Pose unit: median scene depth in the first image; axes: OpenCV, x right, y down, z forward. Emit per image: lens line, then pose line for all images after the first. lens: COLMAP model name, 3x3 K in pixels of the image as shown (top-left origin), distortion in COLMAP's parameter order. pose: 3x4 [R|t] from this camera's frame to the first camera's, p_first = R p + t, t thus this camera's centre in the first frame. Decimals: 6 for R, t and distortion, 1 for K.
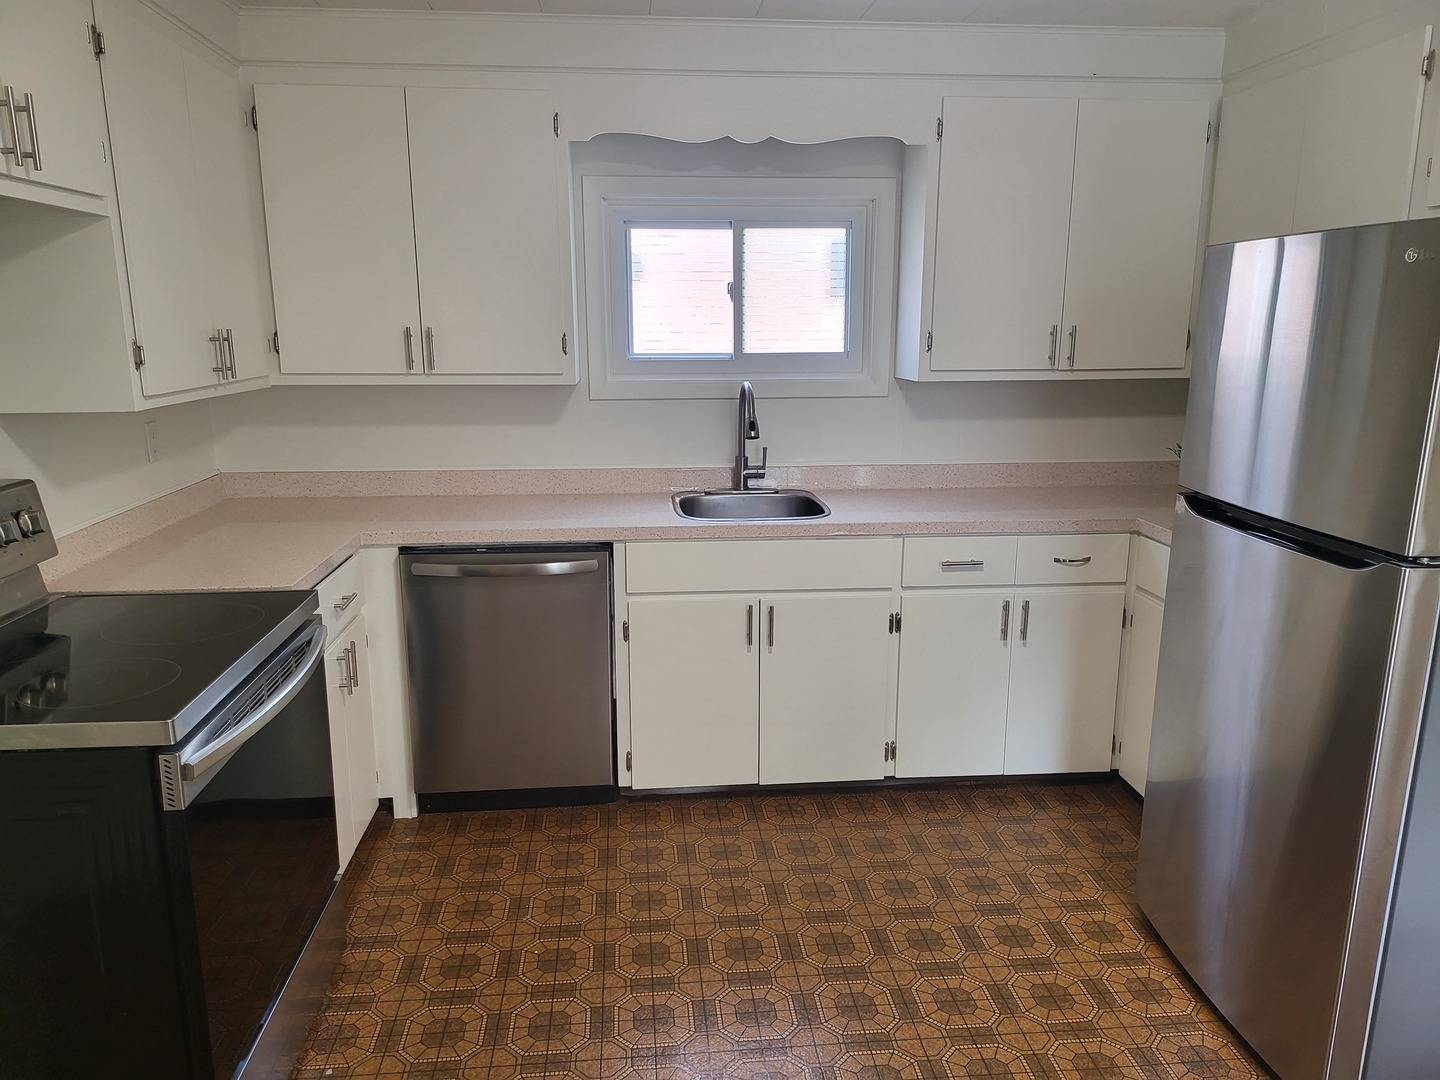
lens RADIAL K [[997.8, 0, 716.2], [0, 997.8, 545.0], [0, 0, 1]] dist [0.043527, -0.032586]
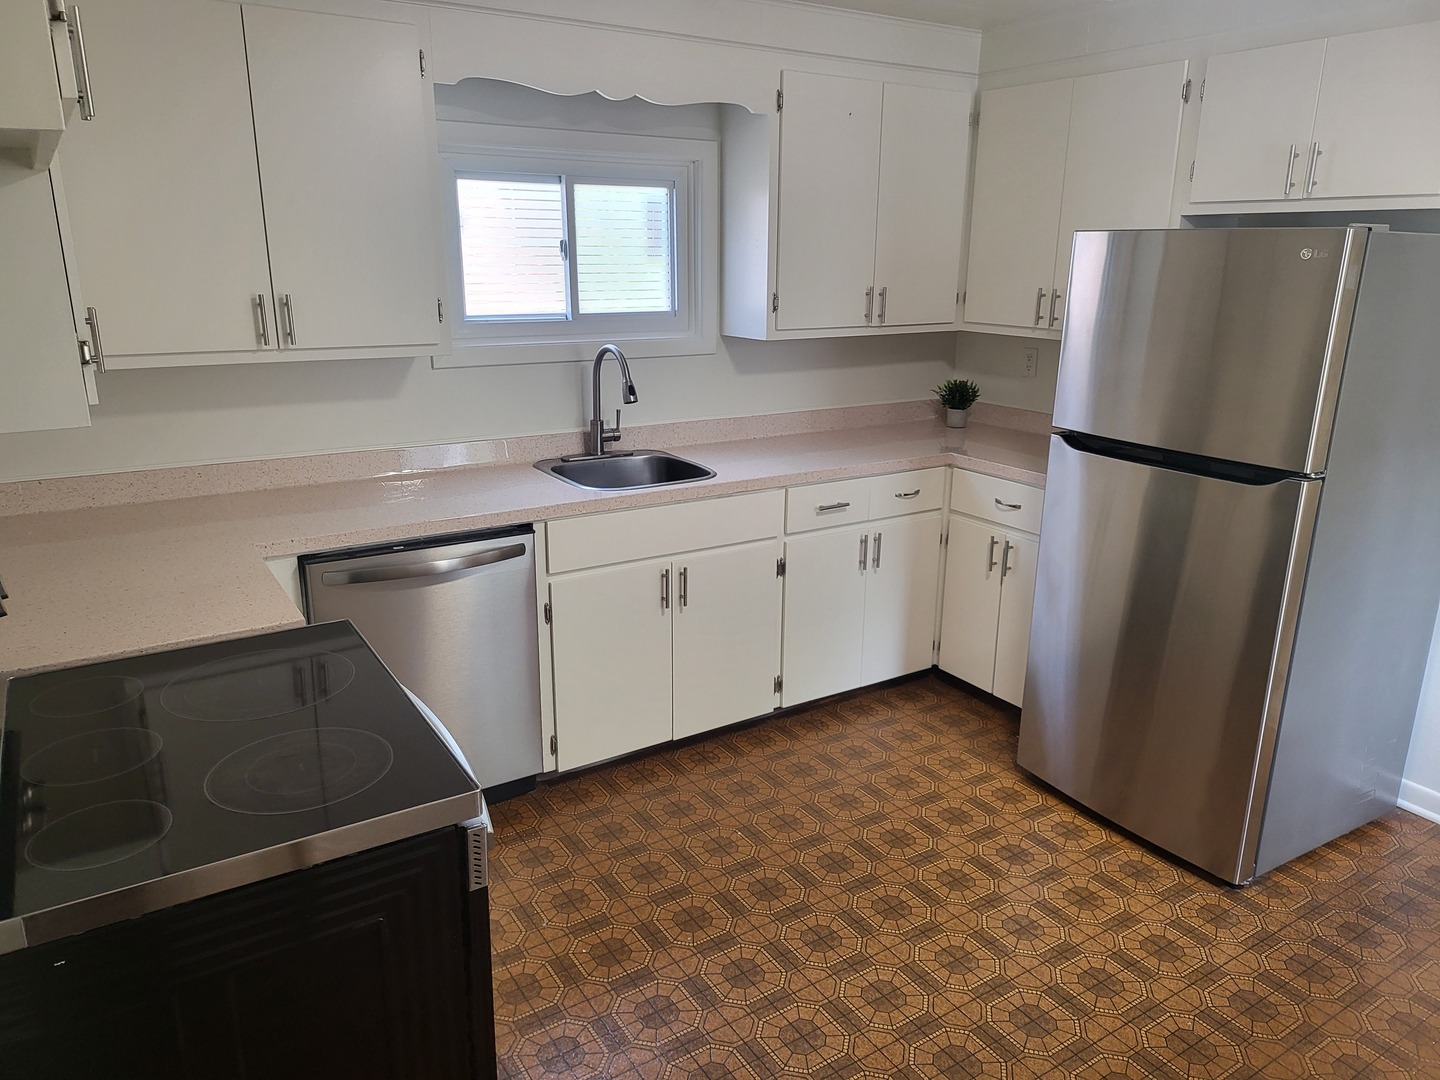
lens RADIAL K [[1004.6, 0, 720.0], [0, 1004.6, 540.0], [0, 0, 1]] dist [0.038001, -0.001023]
pose [[0.885744, -0.119271, 0.448588, -0.356543], [0.091572, 0.992331, 0.083030, -0.047069], [-0.455051, -0.032465, 0.889873, 0.062915]]
